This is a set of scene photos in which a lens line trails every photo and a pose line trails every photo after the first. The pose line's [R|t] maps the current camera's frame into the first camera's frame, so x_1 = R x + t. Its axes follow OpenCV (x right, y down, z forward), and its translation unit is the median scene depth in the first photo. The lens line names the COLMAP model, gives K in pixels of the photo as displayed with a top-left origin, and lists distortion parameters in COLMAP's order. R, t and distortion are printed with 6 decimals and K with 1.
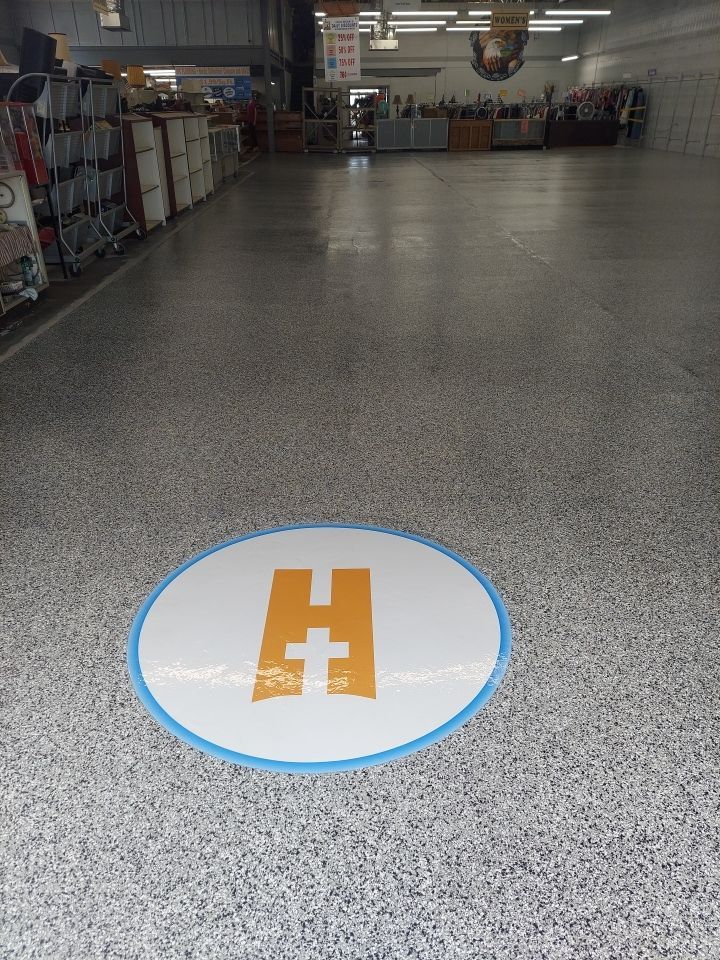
lens RADIAL K [[679.0, 0, 360.0], [0, 679.0, 480.0], [0, 0, 1]] dist [0.086933, -0.090276]
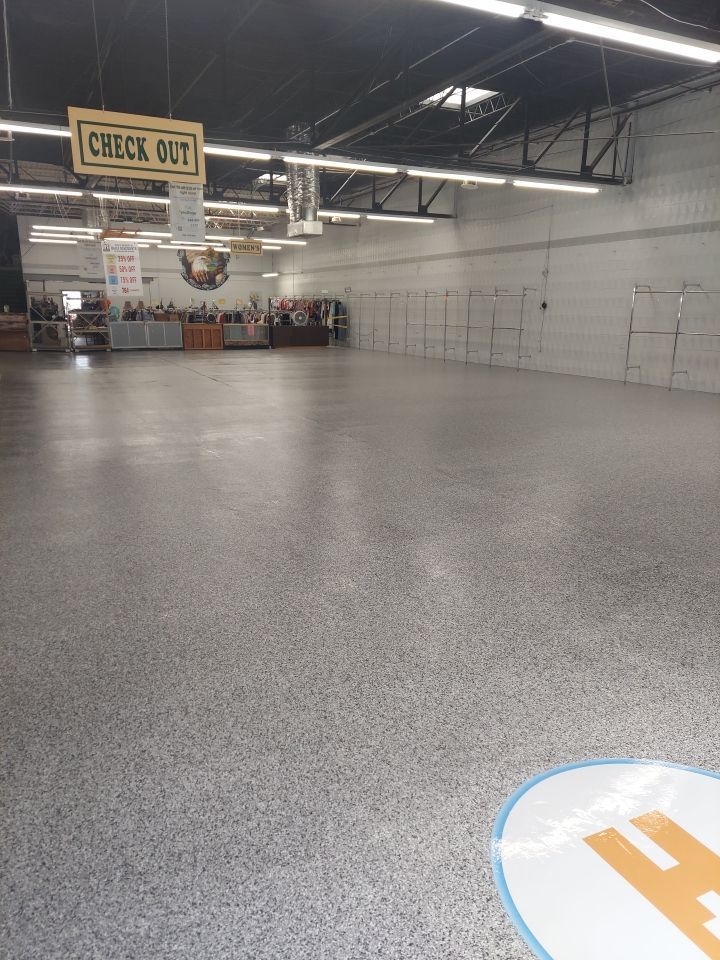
lens RADIAL K [[679.0, 0, 360.0], [0, 679.0, 480.0], [0, 0, 1]] dist [0.086933, -0.090276]
pose [[0.909672, -0.086888, 0.406137, -1.102724], [0.183609, 0.961257, -0.205603, -0.293084], [-0.372538, 0.261602, 0.890382, 0.236836]]
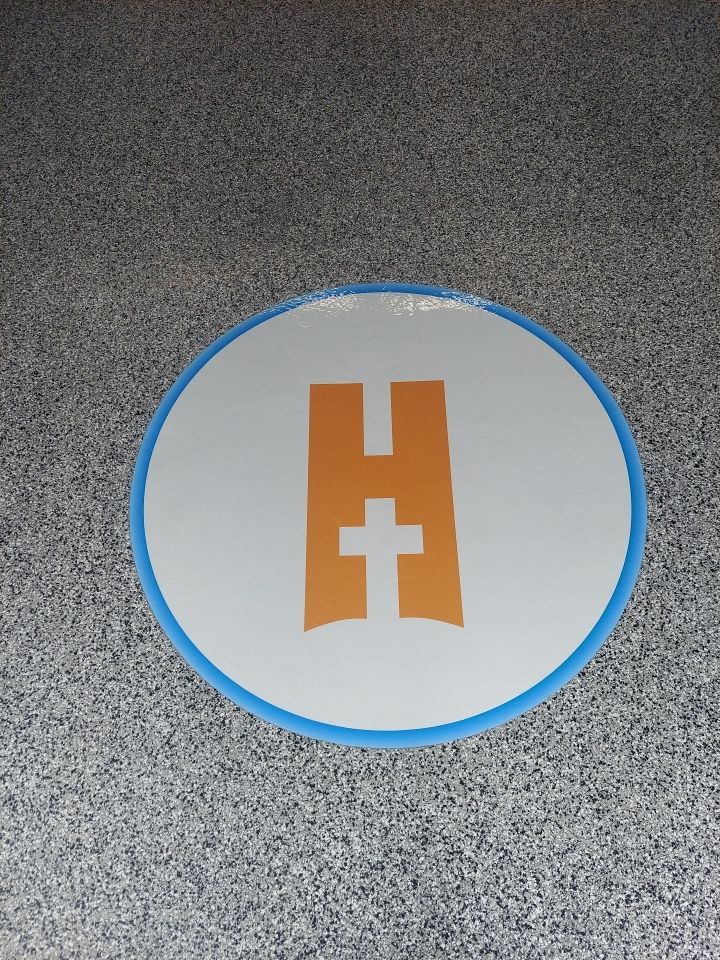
lens RADIAL K [[679.0, 0, 360.0], [0, 679.0, 480.0], [0, 0, 1]] dist [0.086933, -0.090276]
pose [[0.999424, -0.012776, -0.031437, -0.078240], [0.029185, 0.796276, 0.604229, -0.326860], [0.017313, -0.604799, 0.796190, 0.562802]]
